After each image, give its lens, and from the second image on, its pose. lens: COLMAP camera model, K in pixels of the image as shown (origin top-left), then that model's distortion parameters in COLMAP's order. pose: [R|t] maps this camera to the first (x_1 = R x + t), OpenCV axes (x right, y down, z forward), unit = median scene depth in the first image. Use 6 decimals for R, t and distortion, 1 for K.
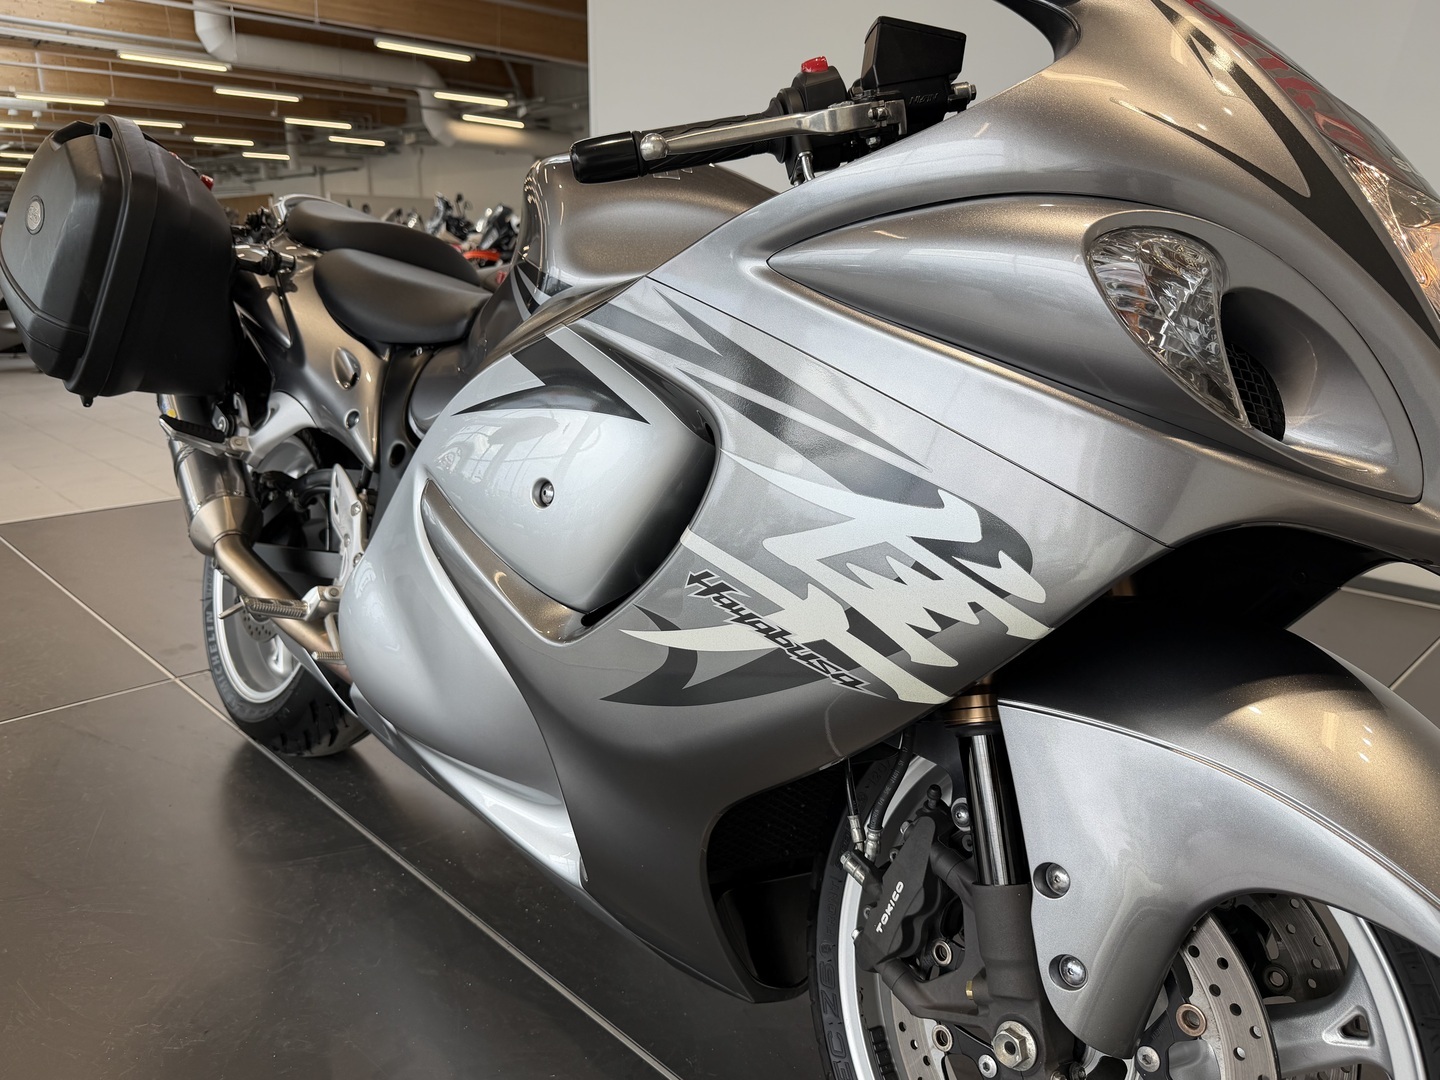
lens RADIAL K [[1000.3, 0, 720.0], [0, 1000.3, 540.0], [0, 0, 1]] dist [0.021443, -0.002346]
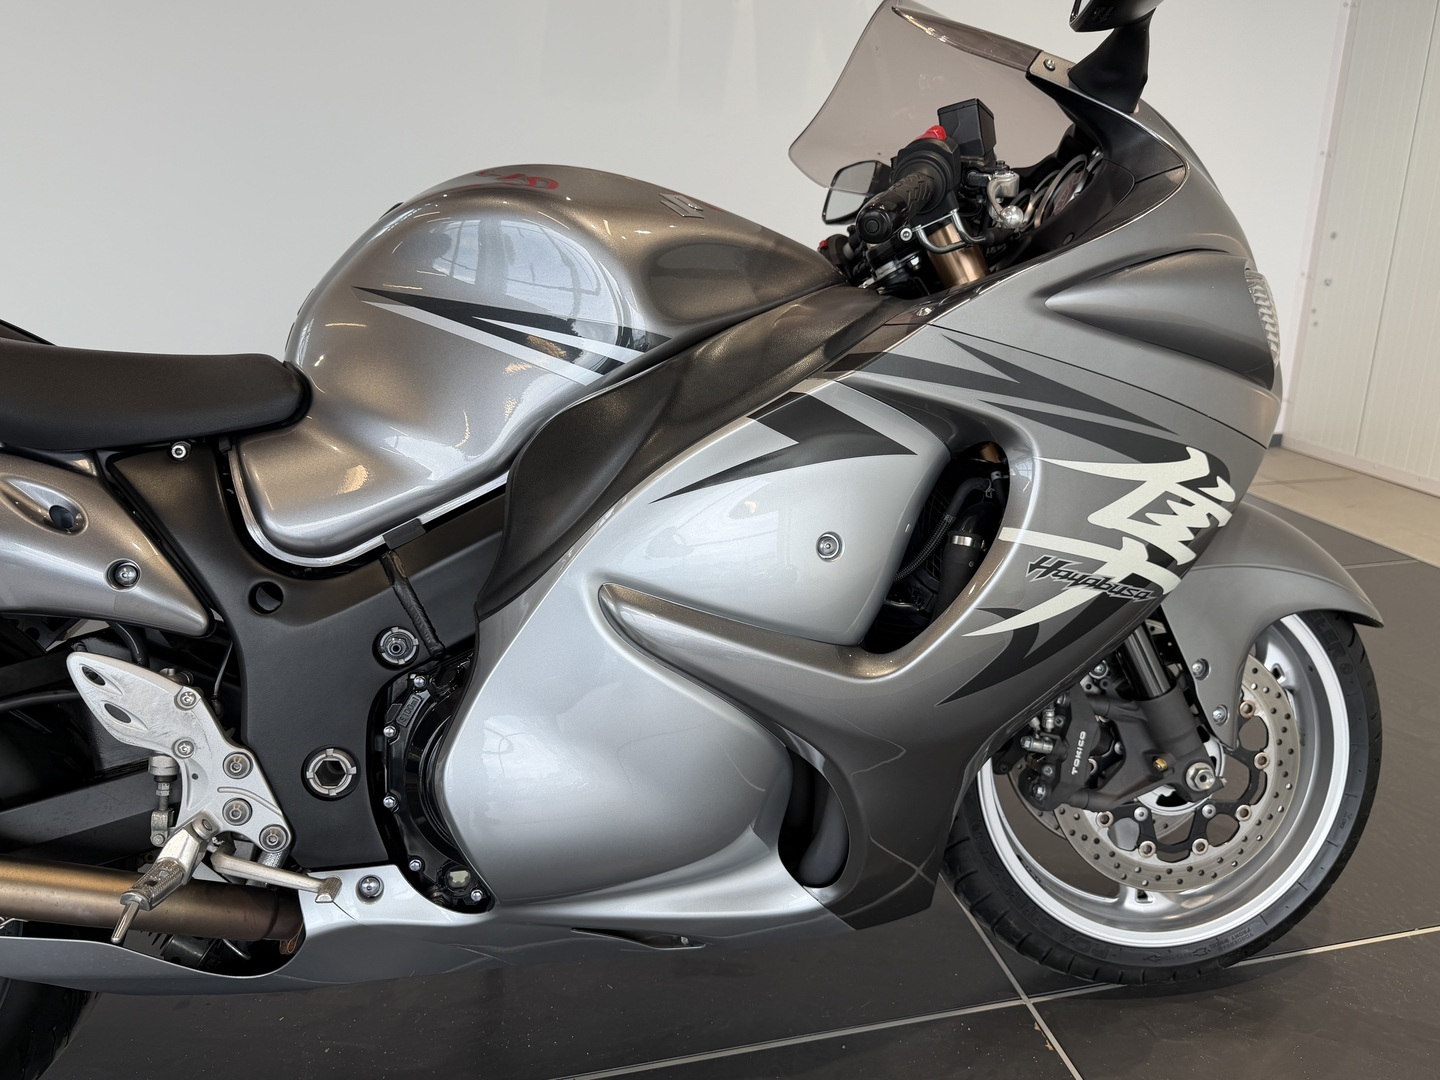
lens RADIAL K [[1000.3, 0, 720.0], [0, 1000.3, 540.0], [0, 0, 1]] dist [0.021443, -0.002346]
pose [[0.597142, -0.293923, 0.746345, -1.186941], [0.241045, 0.953195, 0.182527, -0.314954], [-0.765061, 0.070908, 0.640042, 0.524817]]
